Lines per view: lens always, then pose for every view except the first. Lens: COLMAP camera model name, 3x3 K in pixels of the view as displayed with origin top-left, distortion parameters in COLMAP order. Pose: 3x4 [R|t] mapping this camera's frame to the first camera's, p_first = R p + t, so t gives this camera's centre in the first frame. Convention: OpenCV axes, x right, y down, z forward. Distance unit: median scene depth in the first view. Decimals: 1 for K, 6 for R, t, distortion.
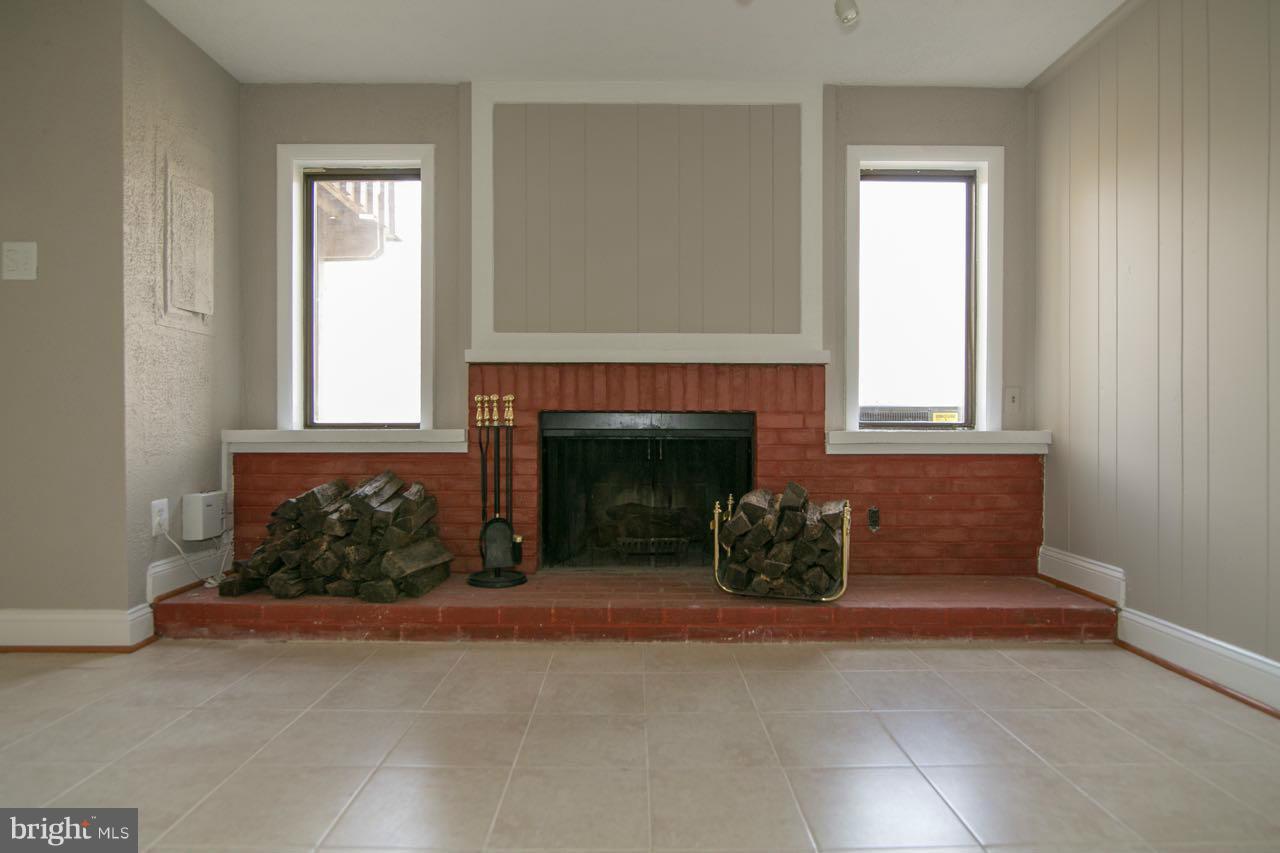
lens RADIAL K [[695.2, 0, 619.7], [0, 695.2, 430.0], [0, 0, 1]] dist [-0.010801, 0.000788]
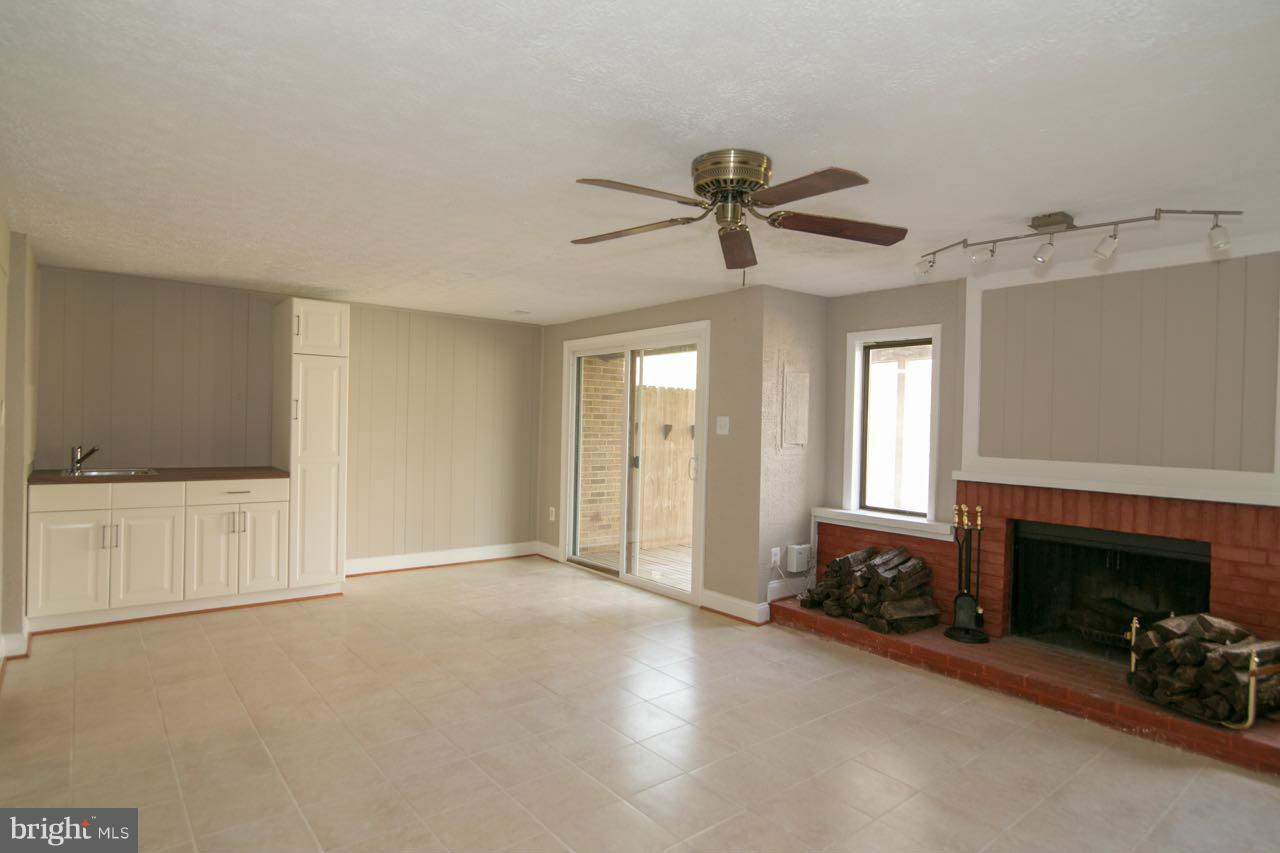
lens RADIAL K [[598.7, 0, 642.5], [0, 598.7, 429.7], [0, 0, 1]] dist [-0.014115, 0.000746]
pose [[0.632628, -0.007870, -0.774415, 0.384239], [-0.028571, 0.999030, -0.033493, -0.161780], [0.773928, 0.043314, 0.631790, -0.338853]]
